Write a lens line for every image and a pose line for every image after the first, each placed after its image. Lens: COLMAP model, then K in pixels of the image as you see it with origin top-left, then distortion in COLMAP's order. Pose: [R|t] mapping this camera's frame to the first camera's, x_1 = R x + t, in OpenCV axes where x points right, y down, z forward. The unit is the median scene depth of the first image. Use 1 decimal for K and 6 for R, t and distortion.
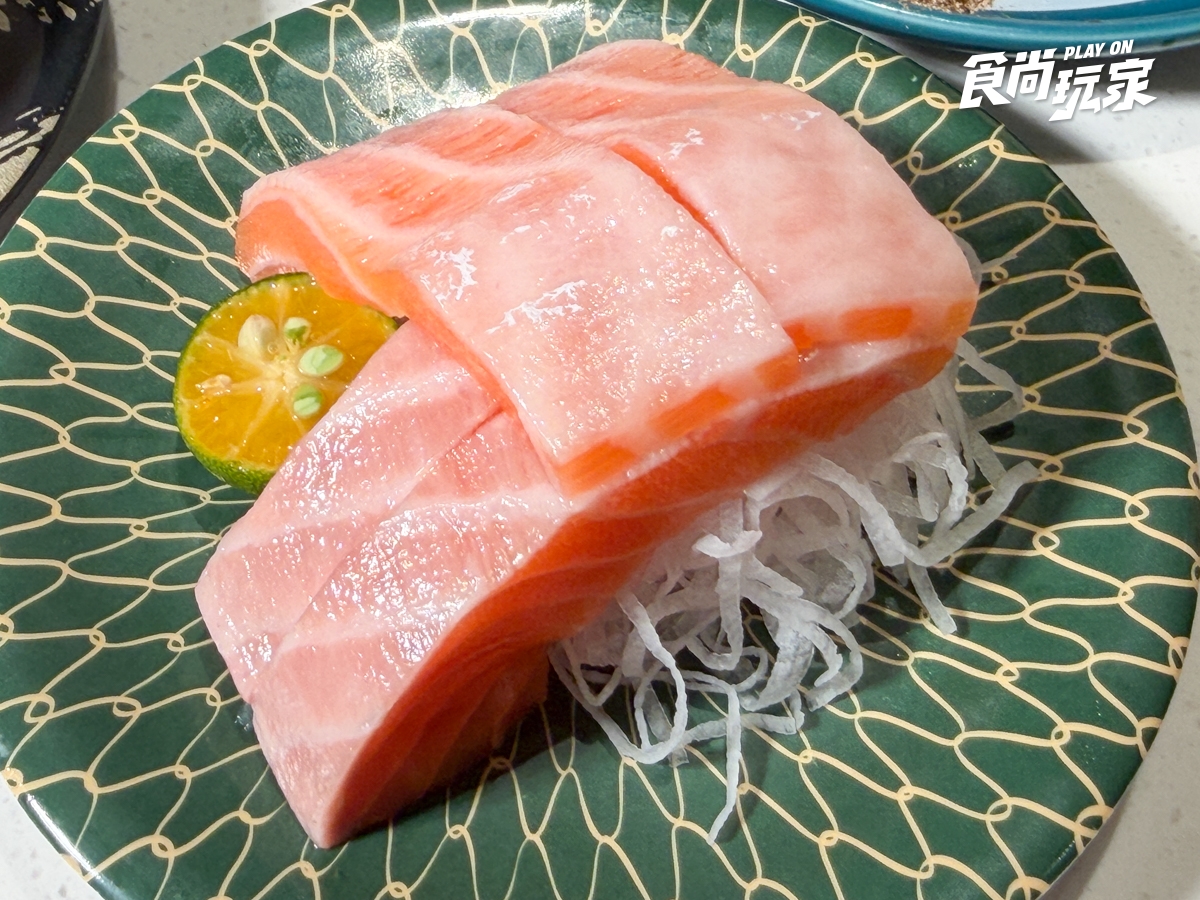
lens RADIAL K [[1892.8, 0, 519.9], [0, 1892.8, 368.0], [0, 0, 1]] dist [0.019447, 0.000000]
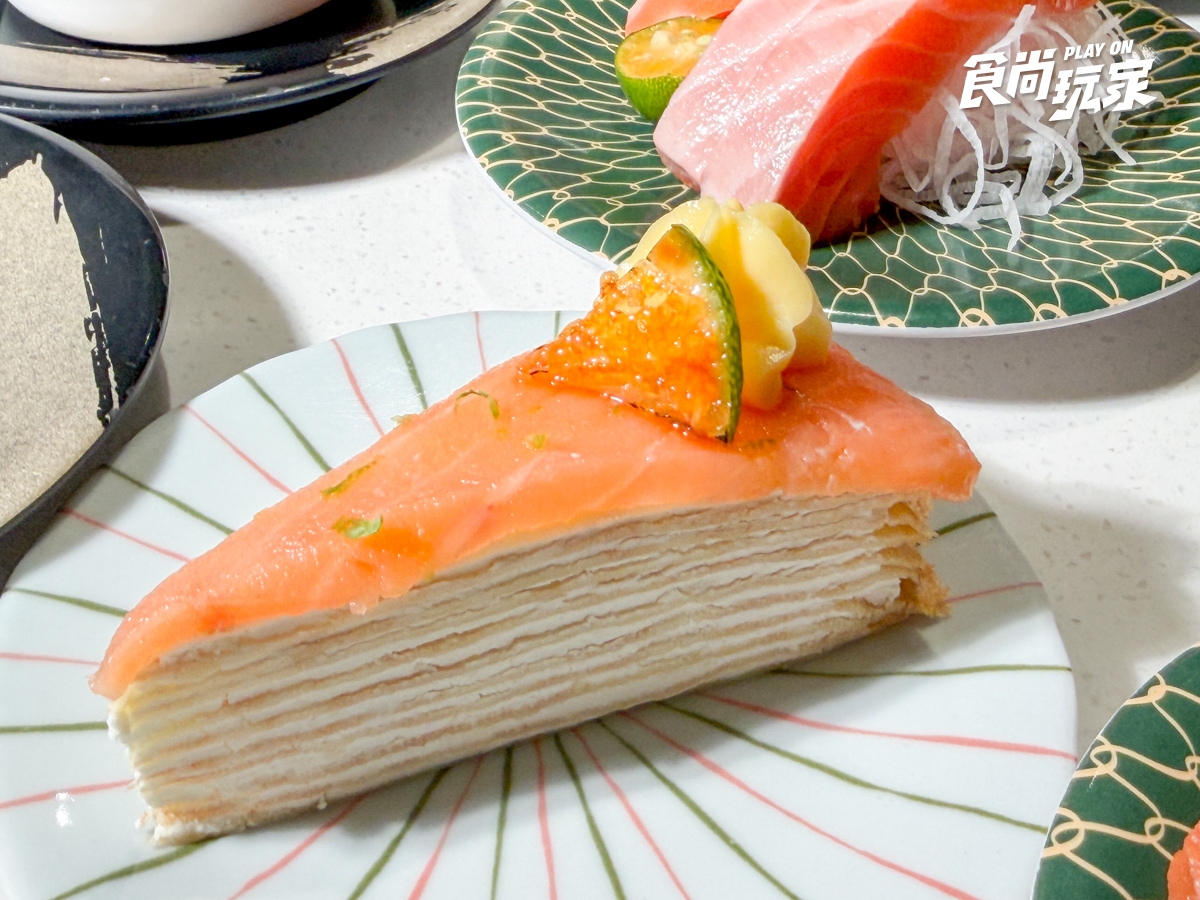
lens RADIAL K [[1441.5, 0, 597.2], [0, 1441.5, 462.4], [0, 0, 1]] dist [0.014604, 0.000000]
pose [[0.998063, -0.036826, 0.050133, -0.276598], [0.049576, 0.957699, -0.283470, 0.681342], [-0.037573, 0.285407, 0.957670, -0.046970]]
